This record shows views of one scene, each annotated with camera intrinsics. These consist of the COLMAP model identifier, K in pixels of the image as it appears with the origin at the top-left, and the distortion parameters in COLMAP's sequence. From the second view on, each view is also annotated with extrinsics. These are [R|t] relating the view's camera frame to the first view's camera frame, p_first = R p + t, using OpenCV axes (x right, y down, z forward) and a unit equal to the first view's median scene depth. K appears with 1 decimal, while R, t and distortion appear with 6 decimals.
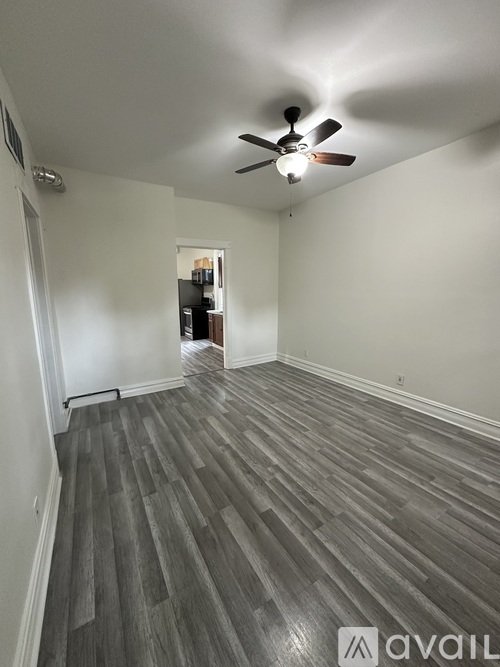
lens RADIAL K [[265.0, 0, 250.0], [0, 265.0, 333.5], [0, 0, 1]] dist [-0.013377, -0.000059]
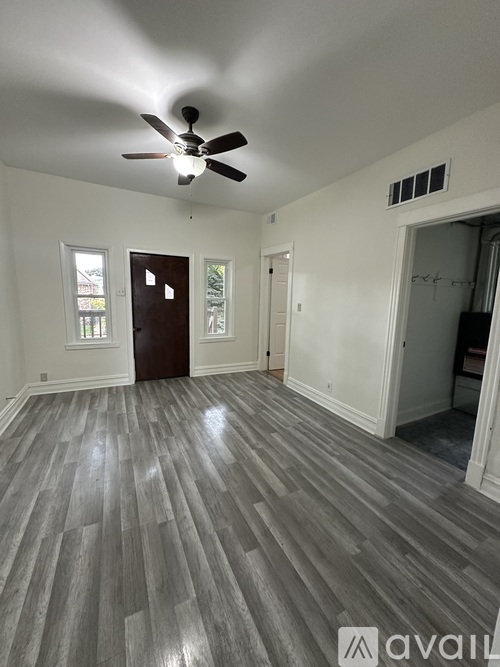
lens RADIAL K [[265.0, 0, 250.0], [0, 265.0, 333.5], [0, 0, 1]] dist [-0.013377, -0.000059]
pose [[-0.997207, -0.028820, 0.068901, -0.127700], [-0.006859, 0.953989, 0.299764, -0.296262], [-0.074370, 0.298454, -0.951522, 1.818562]]
